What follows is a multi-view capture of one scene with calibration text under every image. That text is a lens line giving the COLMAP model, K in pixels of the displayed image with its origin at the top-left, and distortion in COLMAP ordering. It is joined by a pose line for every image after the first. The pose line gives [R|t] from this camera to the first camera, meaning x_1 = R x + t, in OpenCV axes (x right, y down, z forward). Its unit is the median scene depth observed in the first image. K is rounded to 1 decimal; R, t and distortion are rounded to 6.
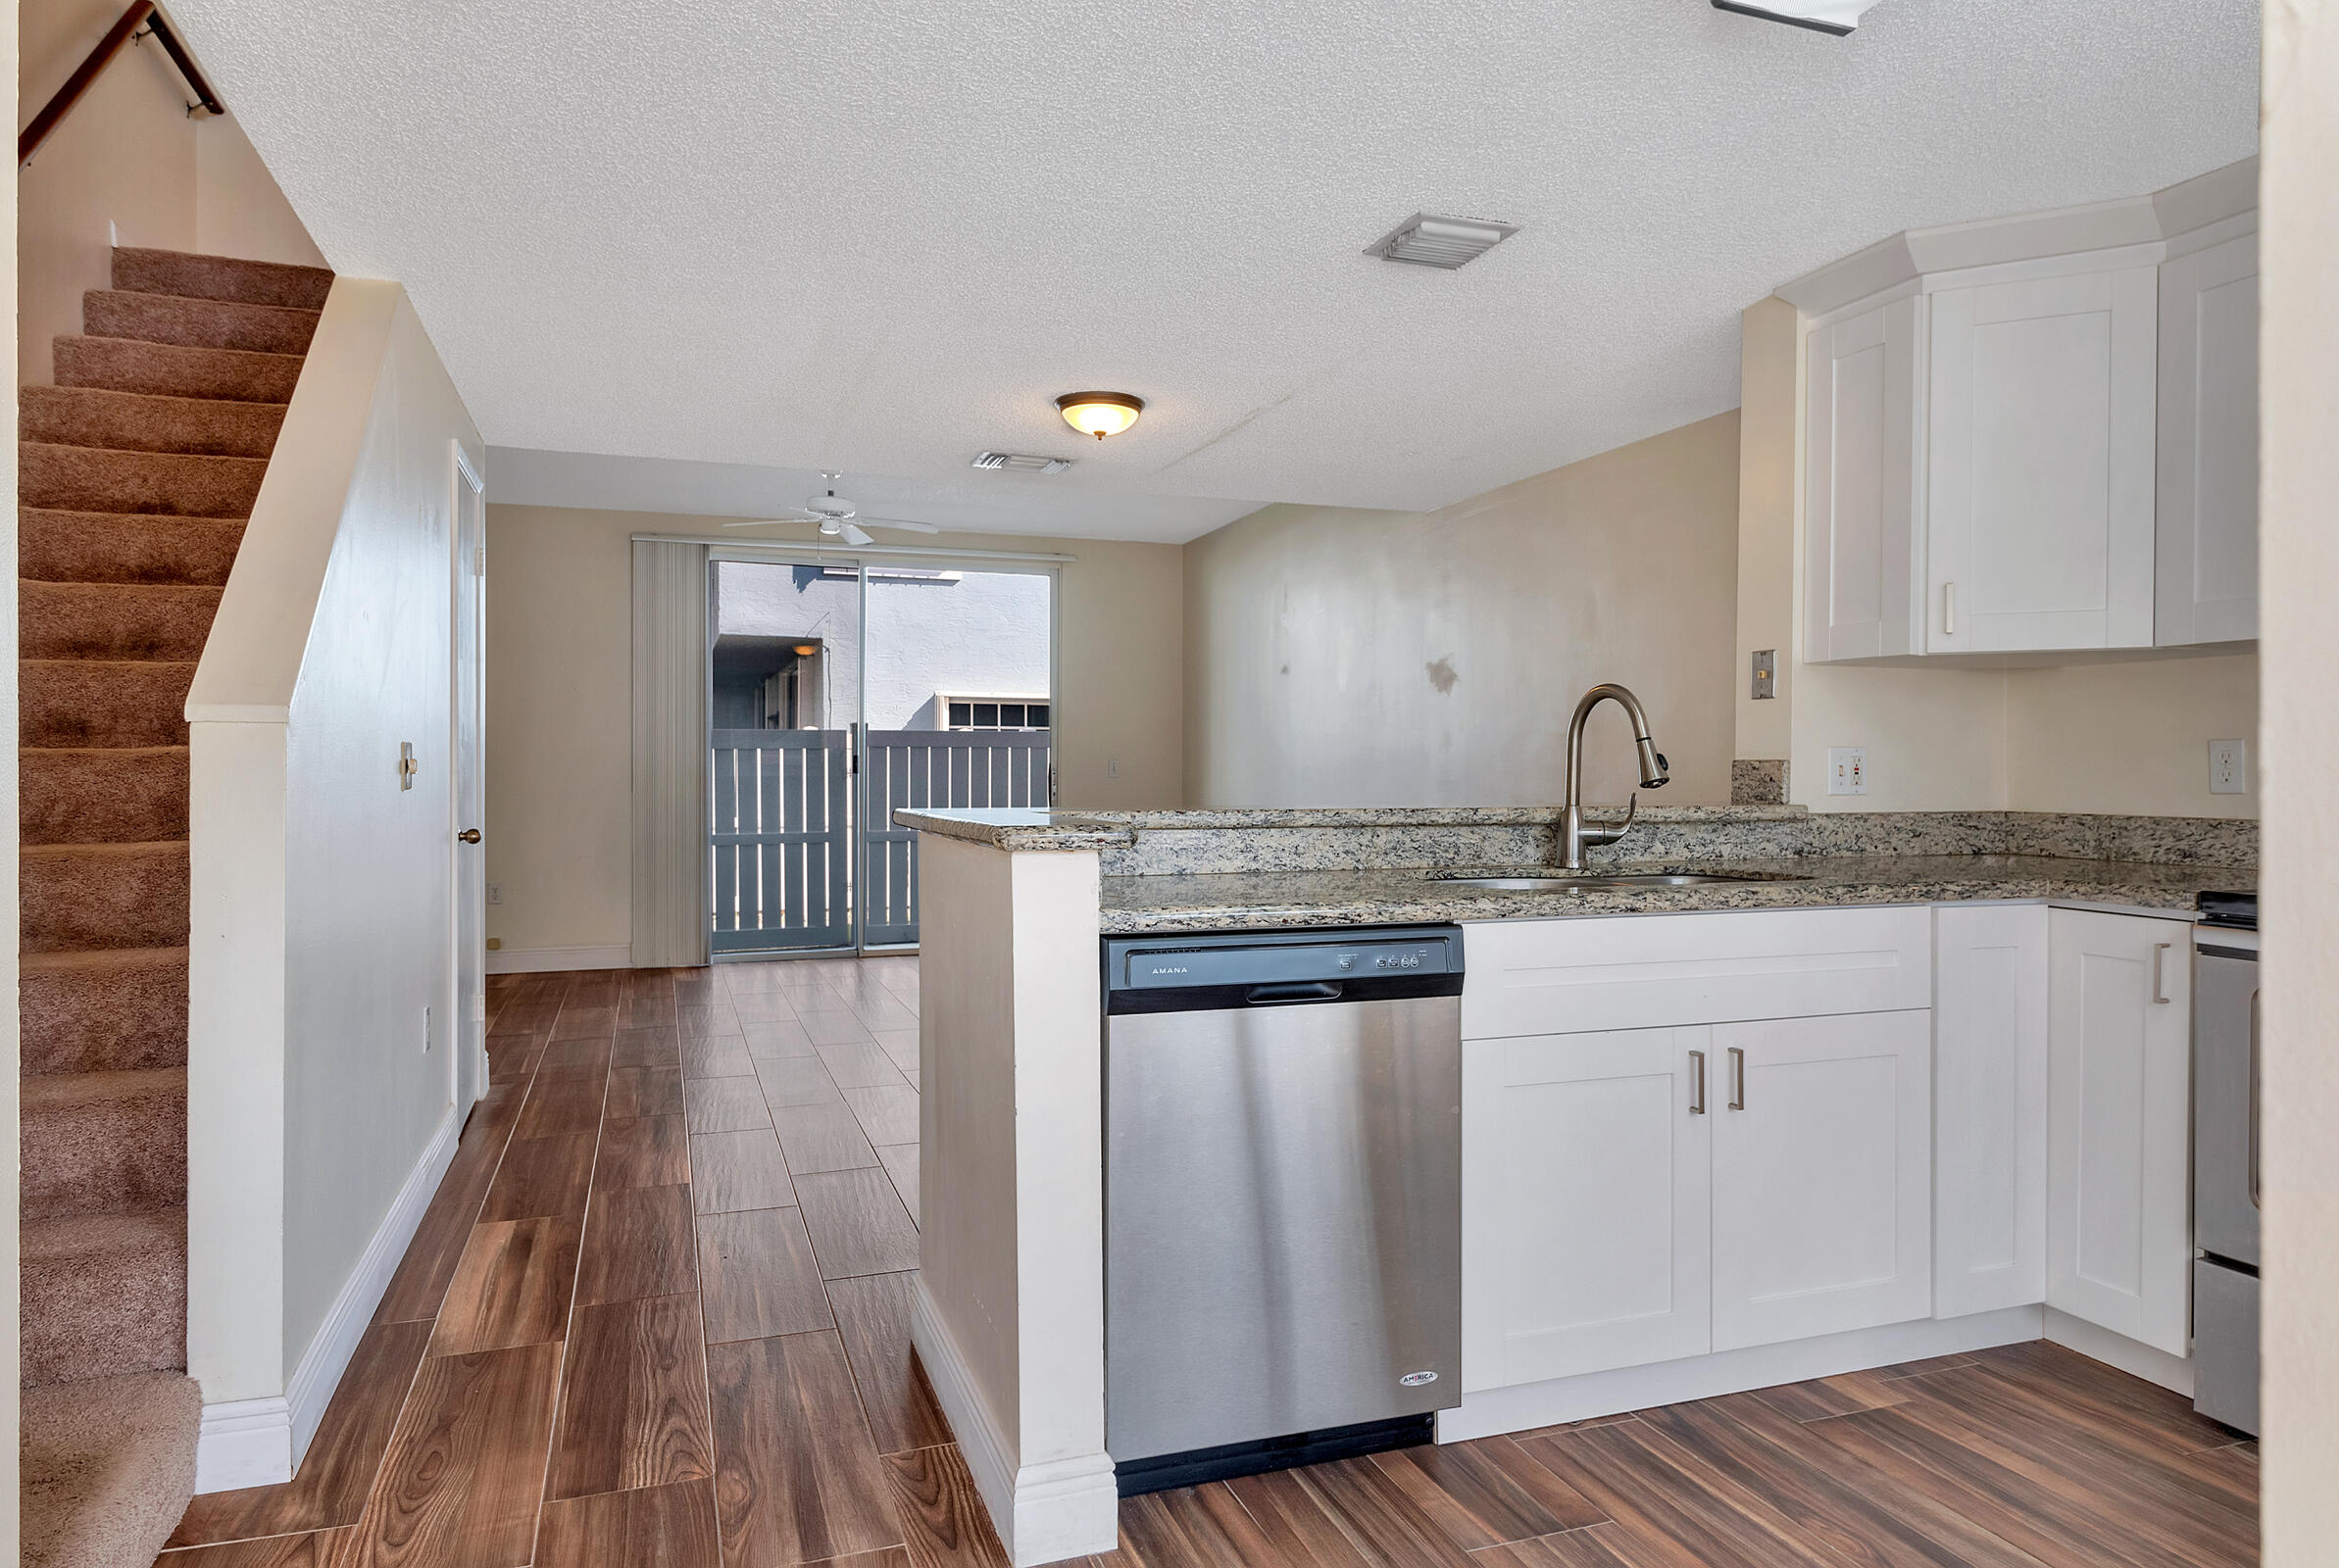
lens RADIAL K [[1442.6, 0, 1169.5], [0, 1442.6, 784.0], [0, 0, 1]] dist [0.015231, -0.000719]
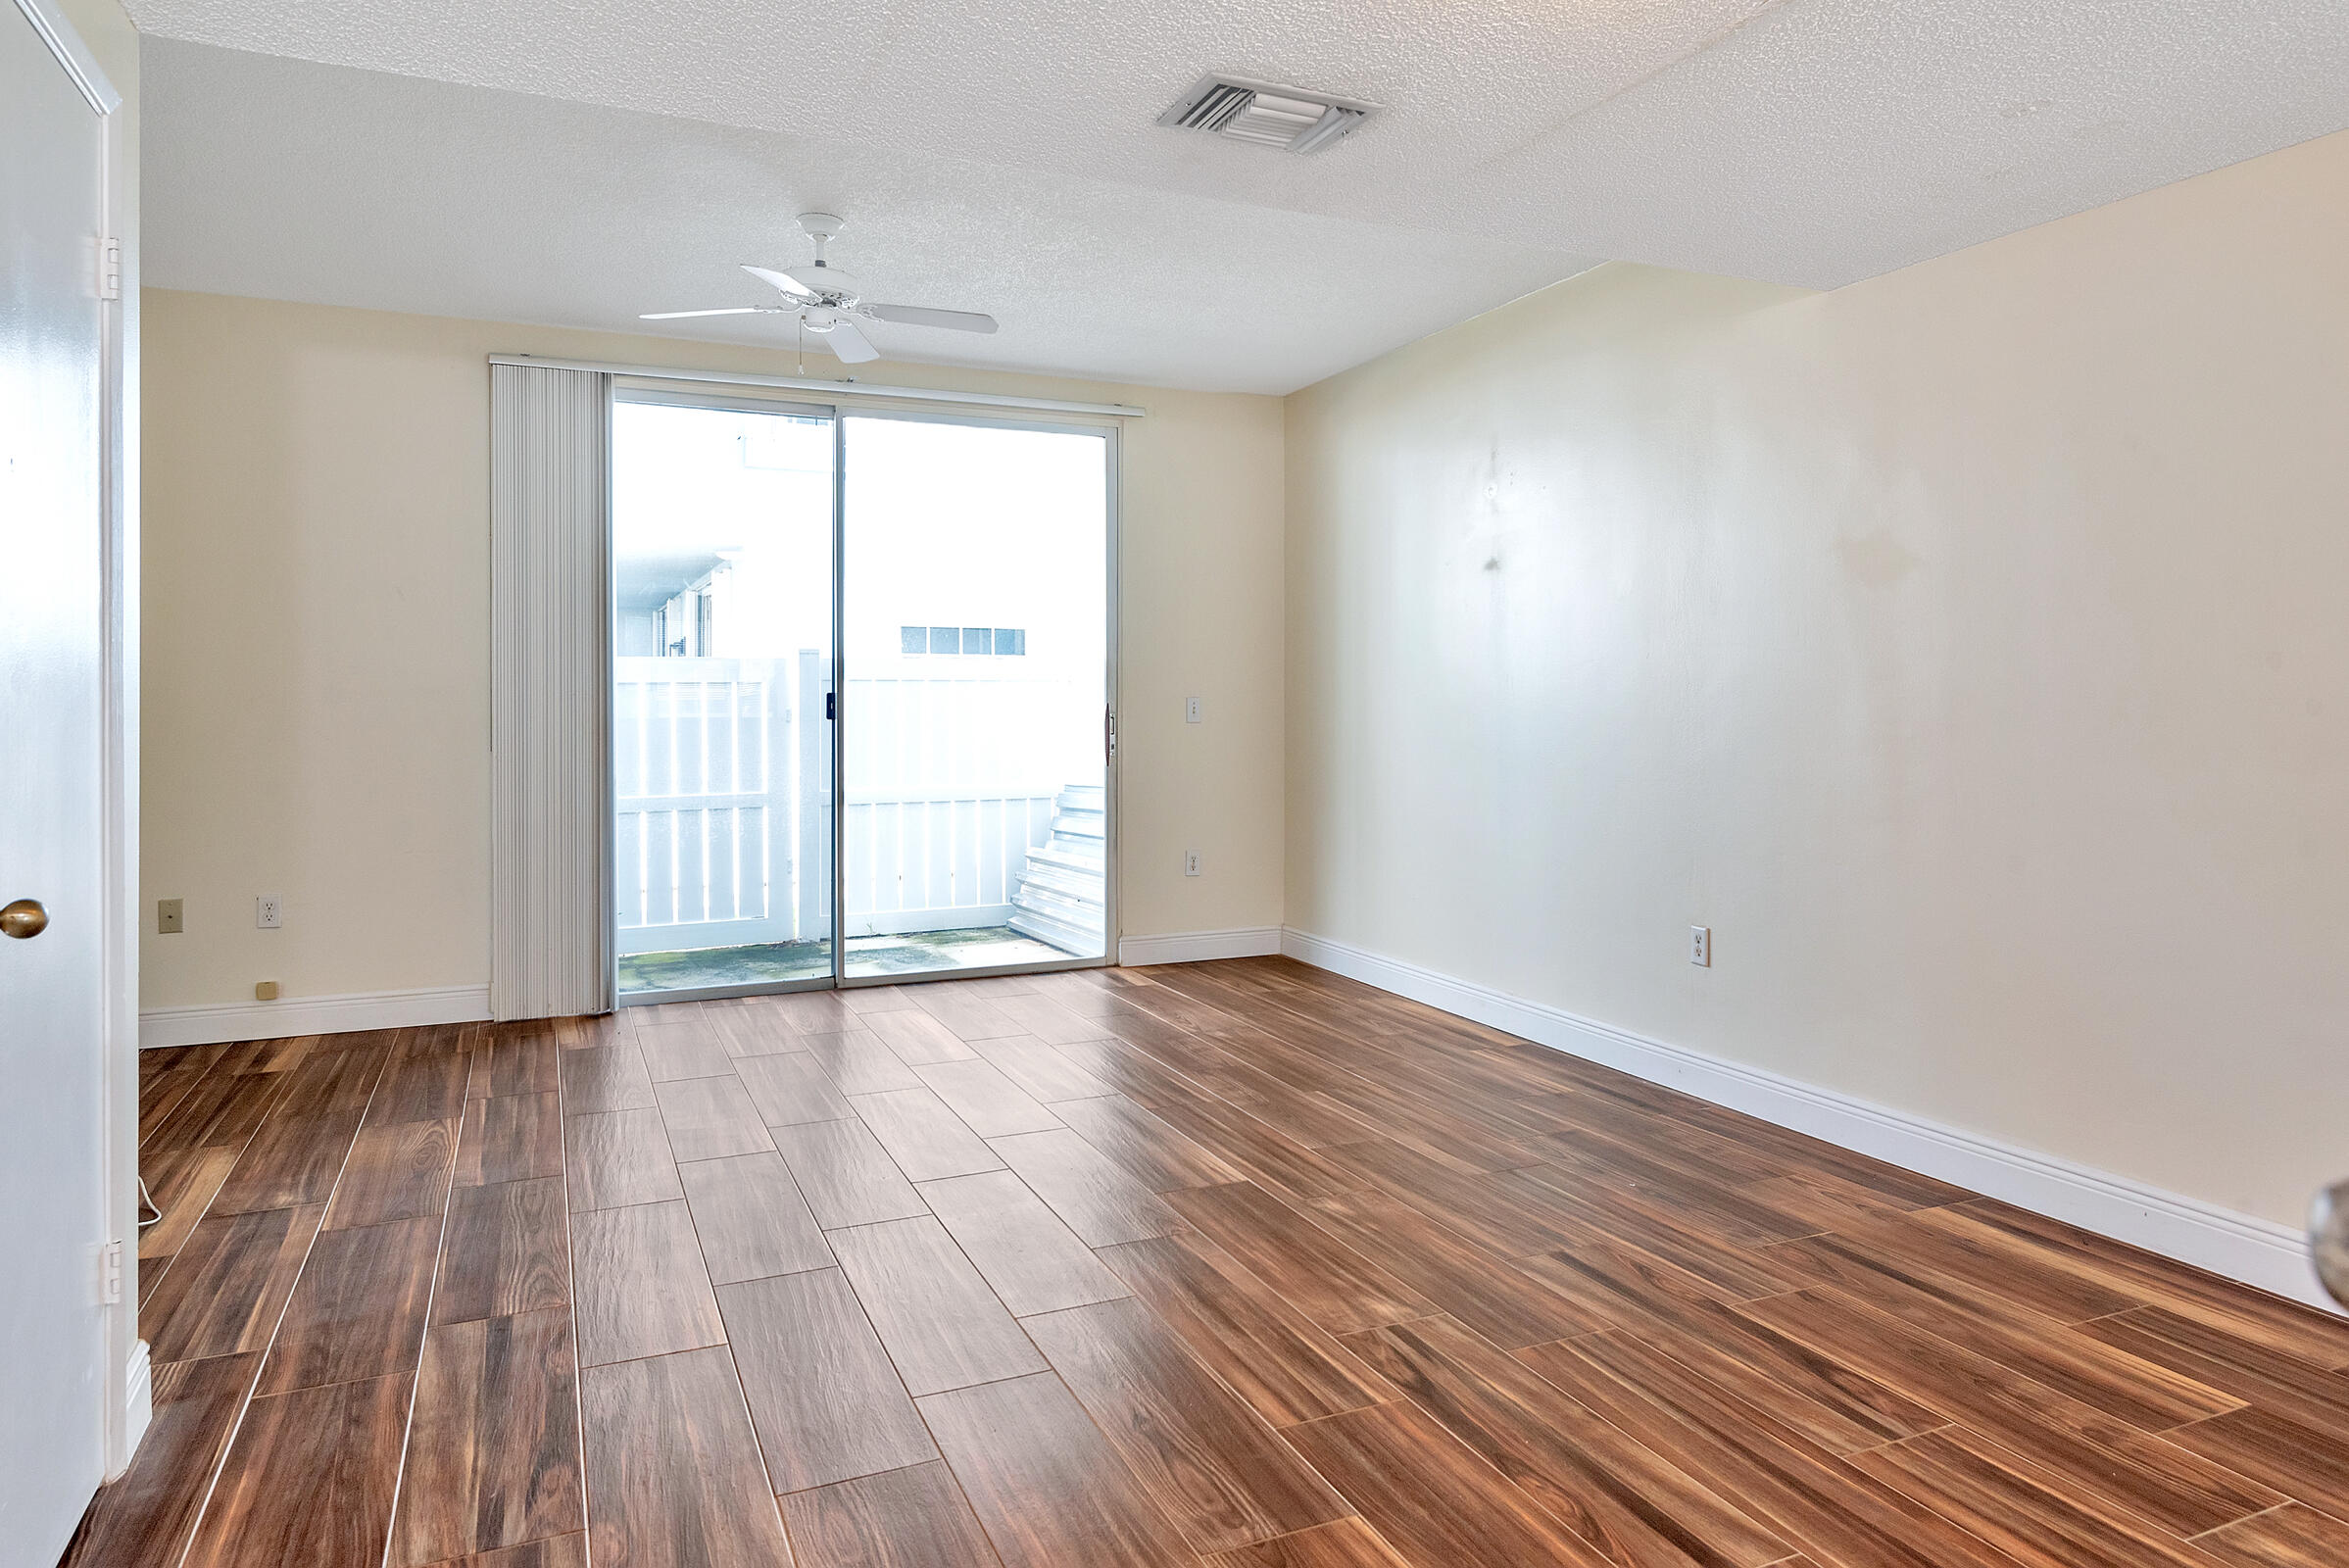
lens RADIAL K [[1459.0, 0, 1166.9], [0, 1459.0, 721.4], [0, 0, 1]] dist [0.014031, 0.000276]
pose [[0.997884, -0.002250, 0.064978, -0.251806], [0.002003, 0.999990, 0.003872, -0.022125], [-0.064986, -0.003733, 0.997879, 0.734750]]
